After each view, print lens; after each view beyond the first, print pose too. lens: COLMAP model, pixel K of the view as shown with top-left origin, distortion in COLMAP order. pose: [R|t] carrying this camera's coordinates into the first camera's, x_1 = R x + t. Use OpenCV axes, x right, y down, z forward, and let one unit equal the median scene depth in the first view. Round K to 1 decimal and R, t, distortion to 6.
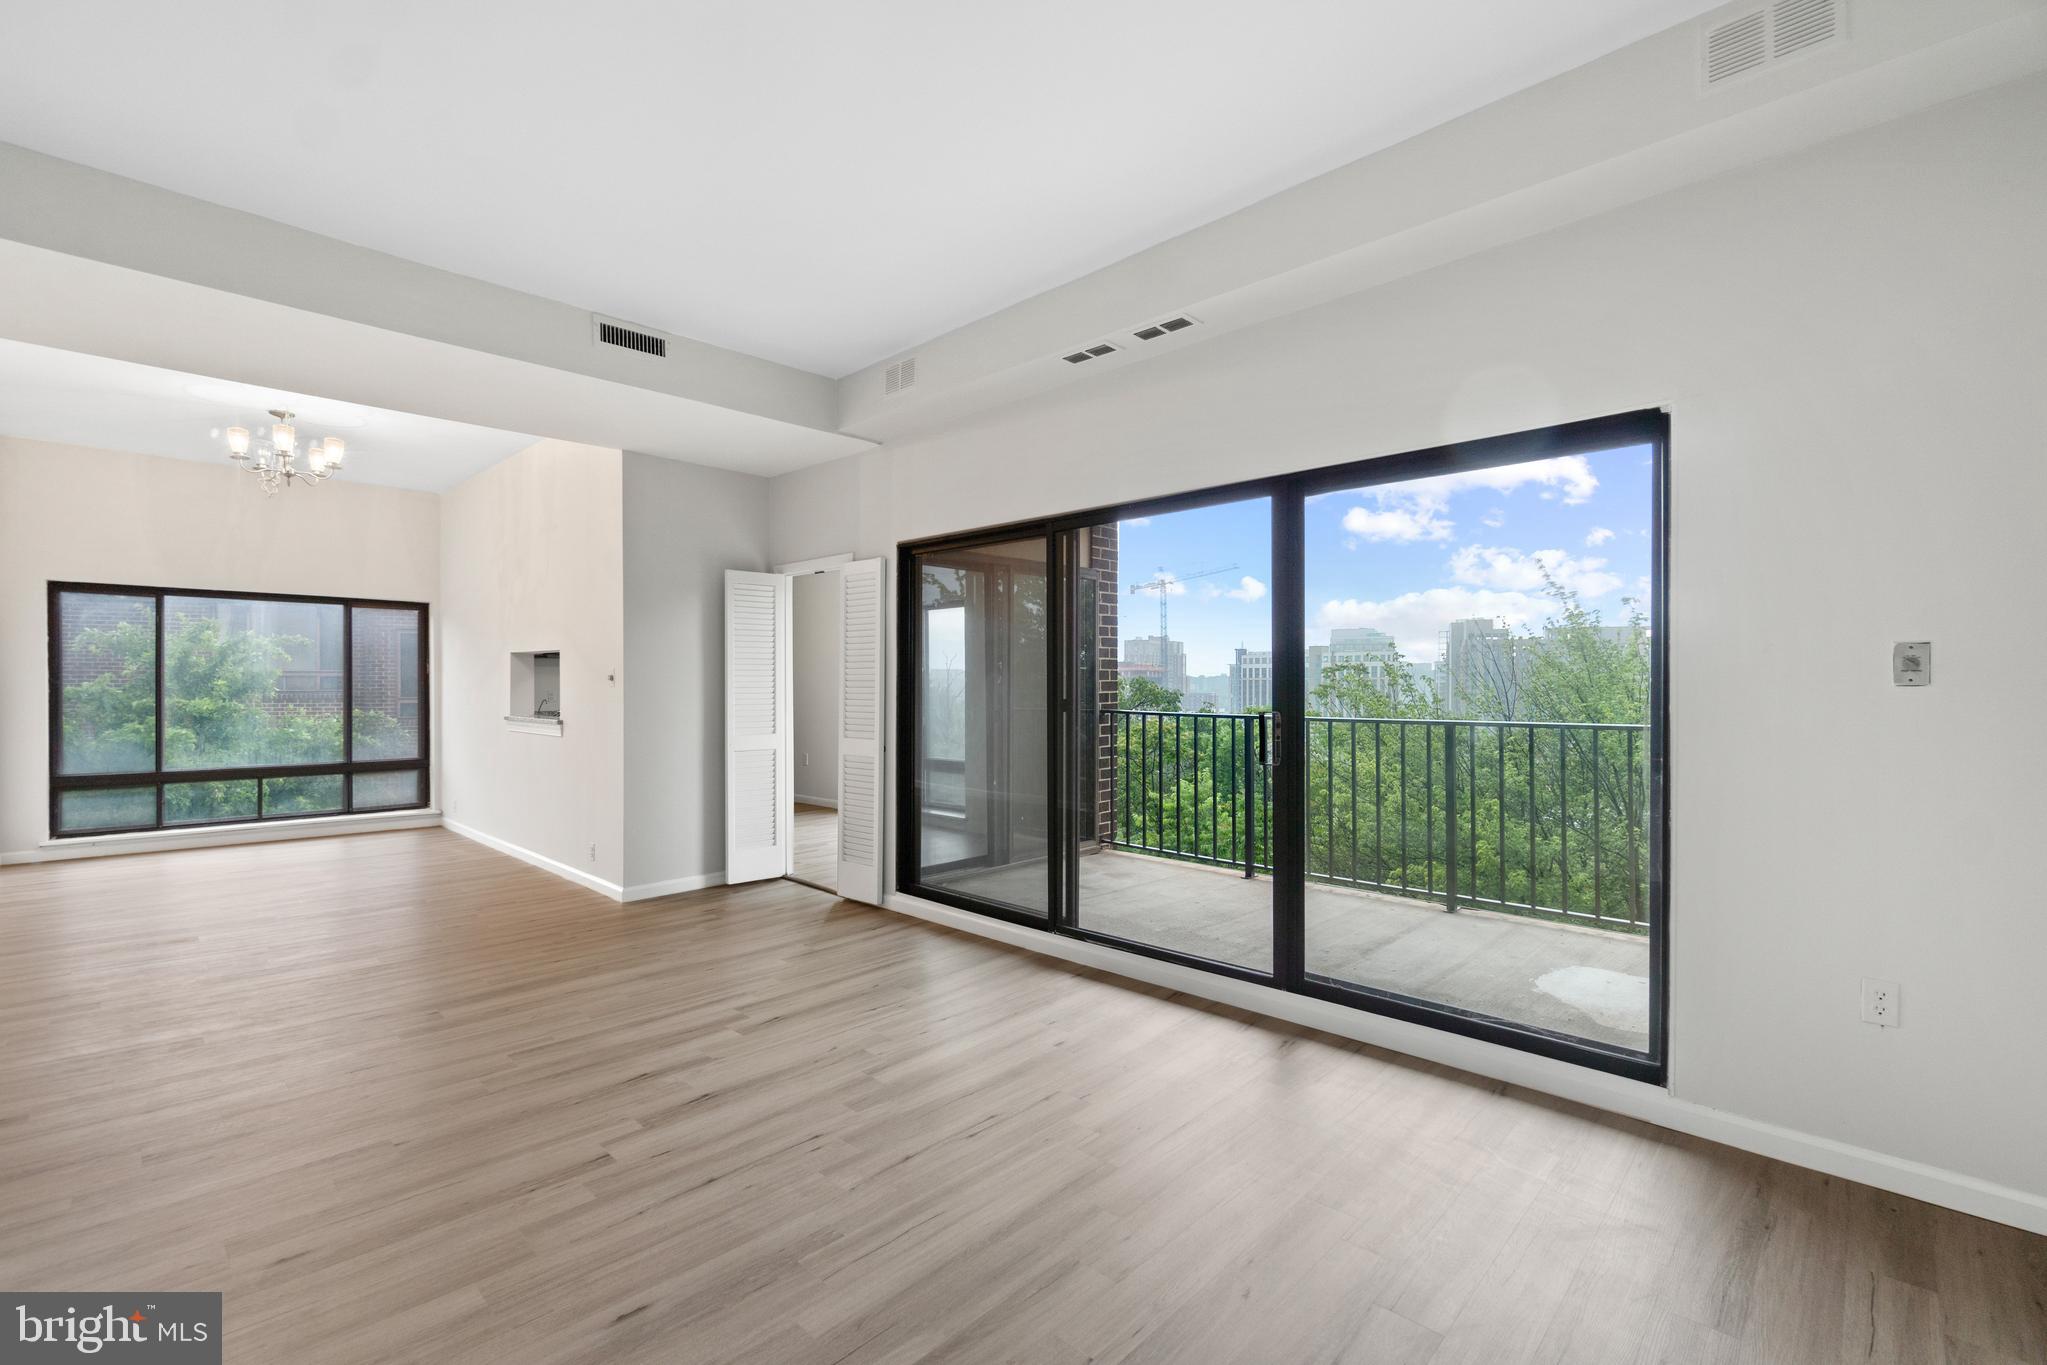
lens RADIAL K [[890.0, 0, 1011.5], [0, 890.0, 687.4], [0, 0, 1]] dist [-0.002192, 0.000446]
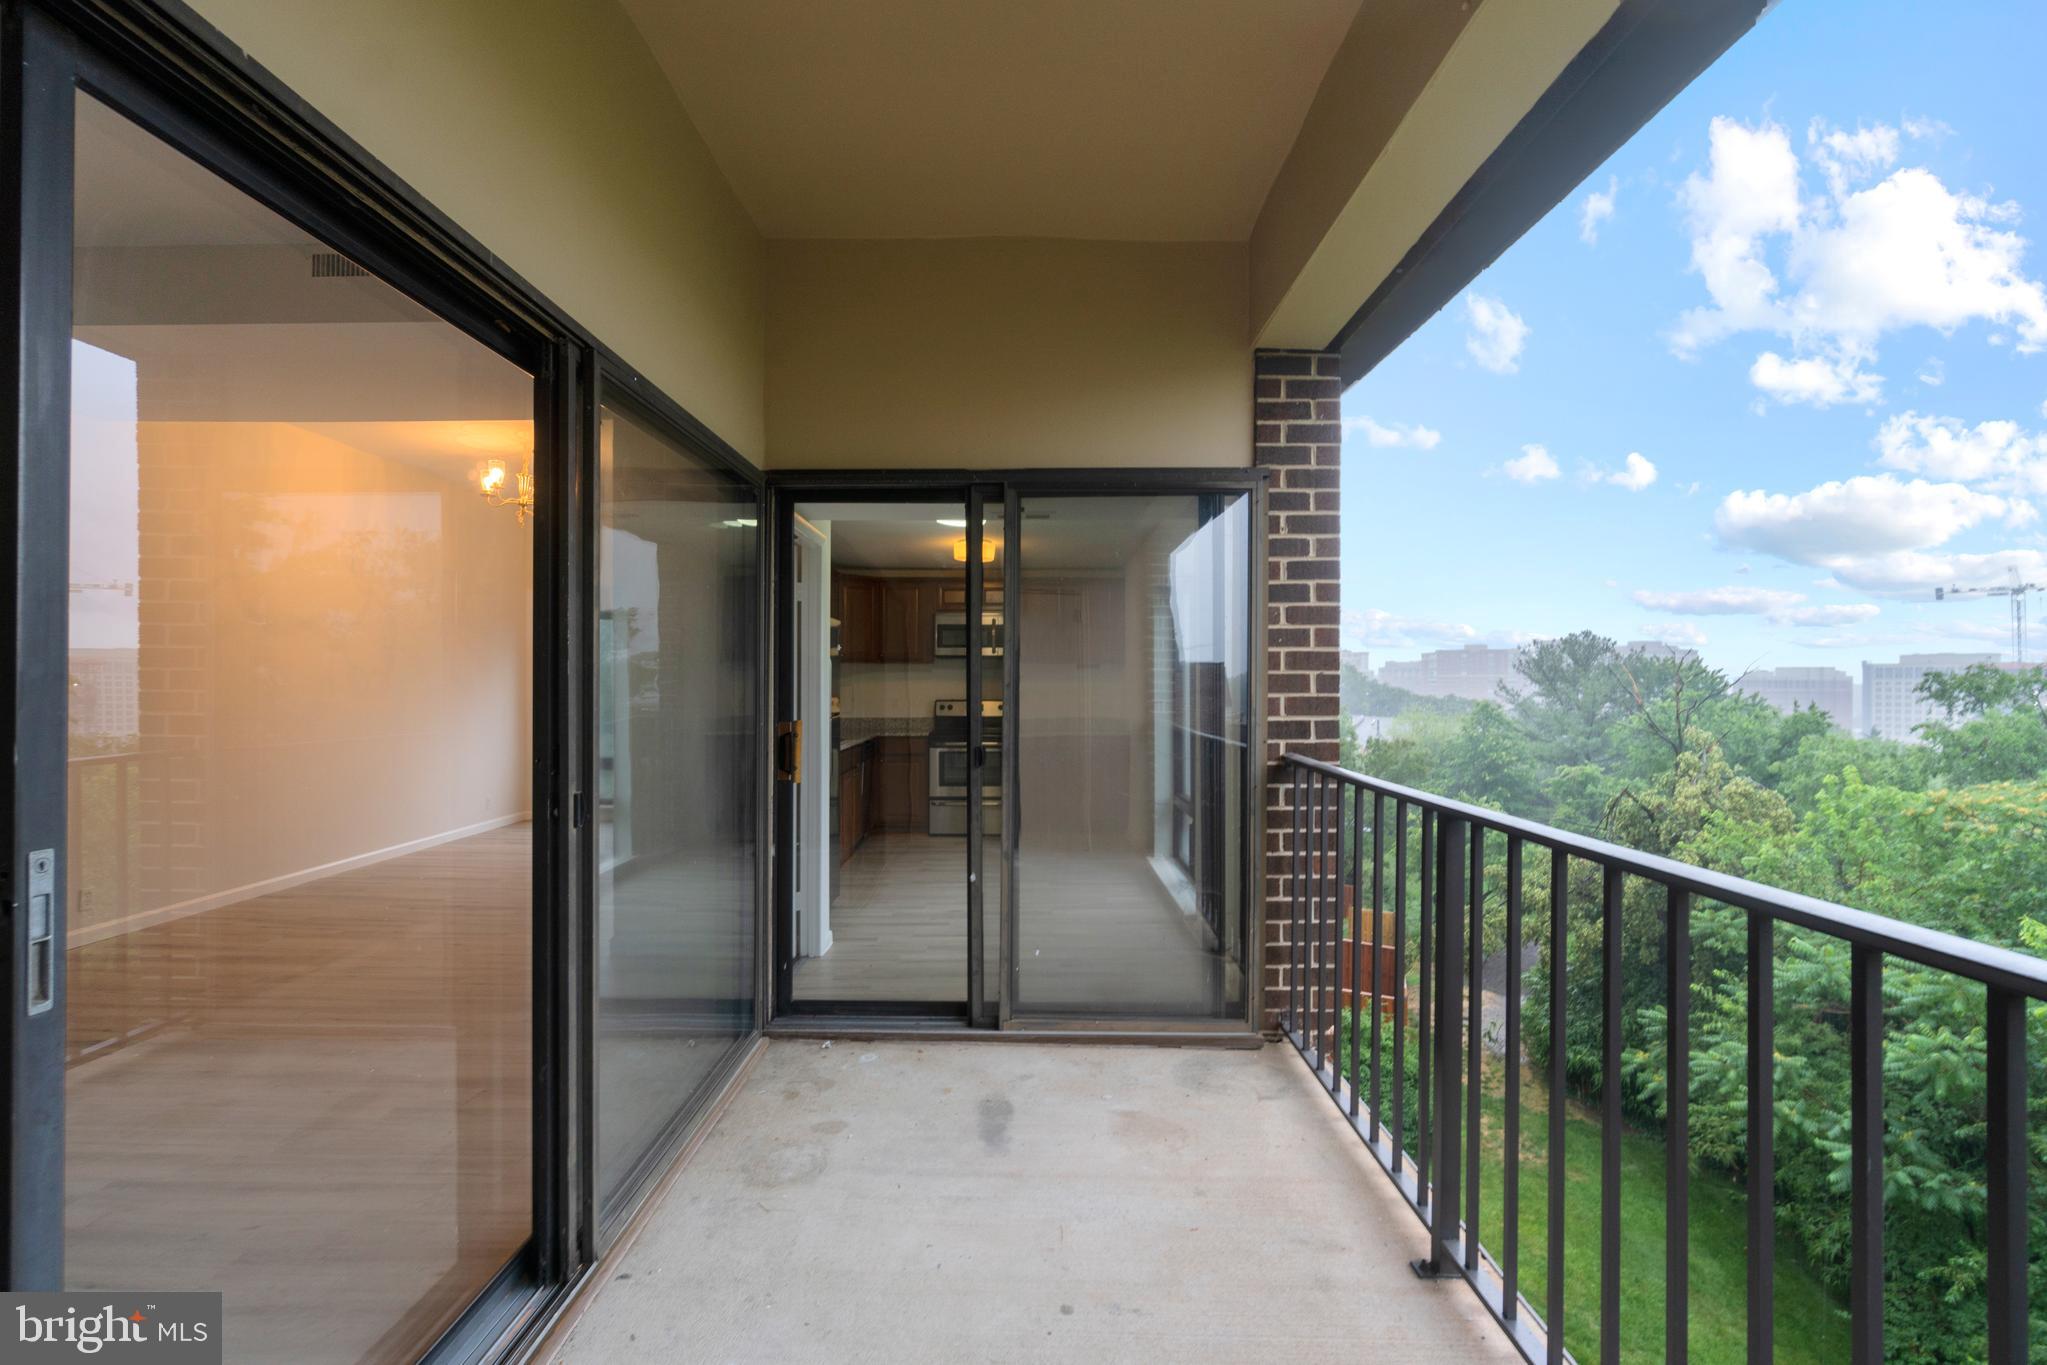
lens RADIAL K [[884.6, 0, 1014.4], [0, 884.6, 683.6], [0, 0, 1]] dist [-0.000253, 0.000321]
pose [[0.686893, 0.002440, -0.726754, 0.411491], [-0.007190, 0.999968, -0.003438, -0.012875], [0.726723, 0.007587, 0.686889, 0.656133]]
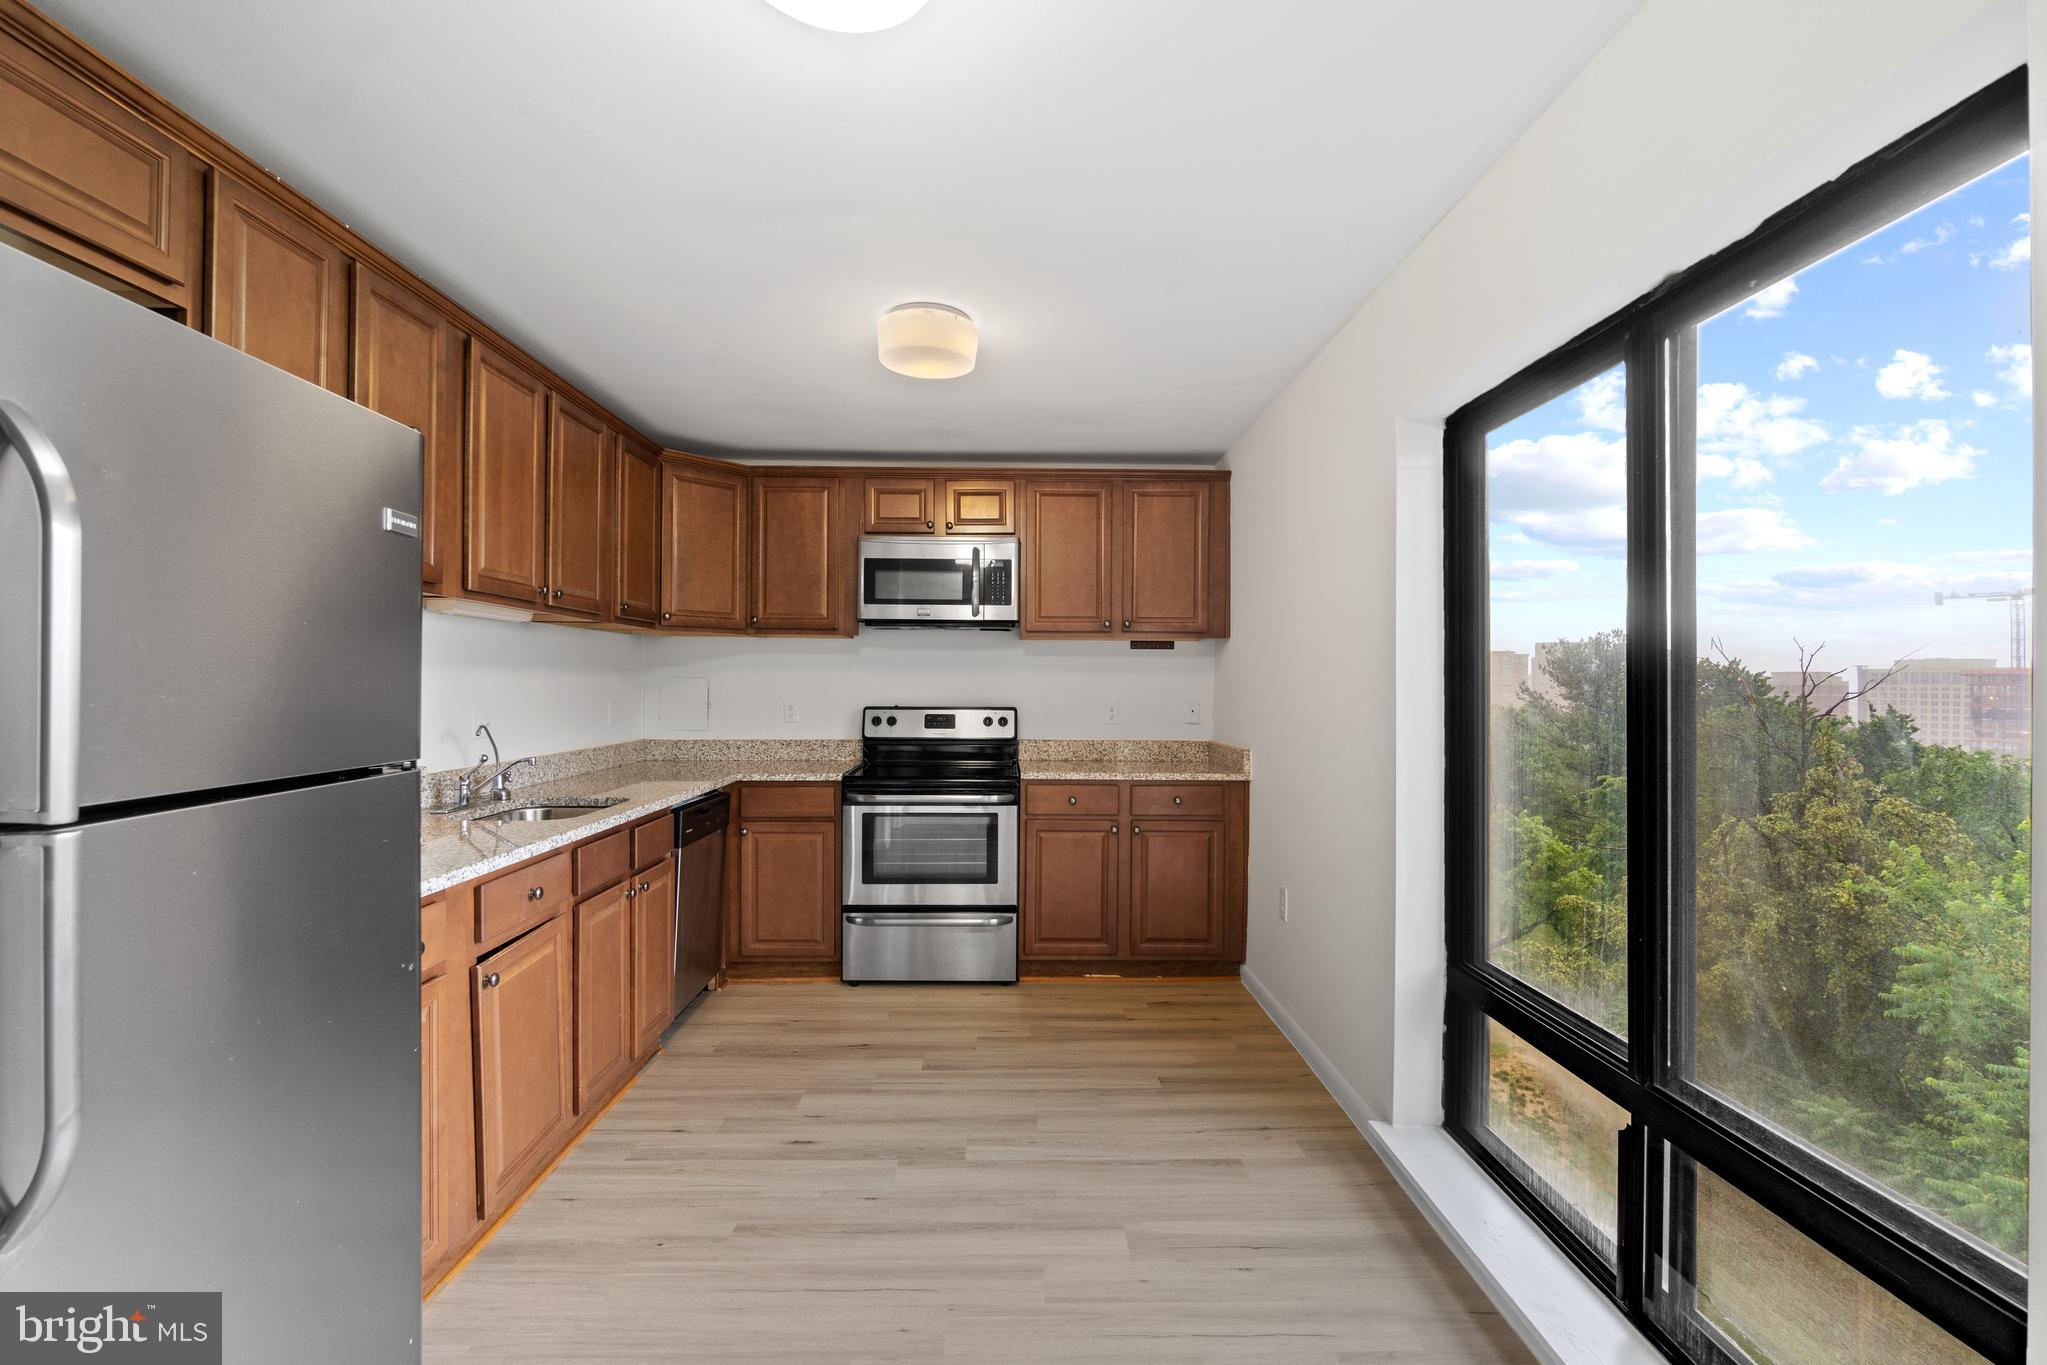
lens RADIAL K [[907.1, 0, 1021.4], [0, 907.1, 683.8], [0, 0, 1]] dist [-0.000092, 0.000209]
pose [[0.707255, 0.004759, -0.706942, -0.081409], [-0.011434, 0.999924, -0.004708, -0.007786], [0.706866, 0.011413, 0.707255, 1.099636]]
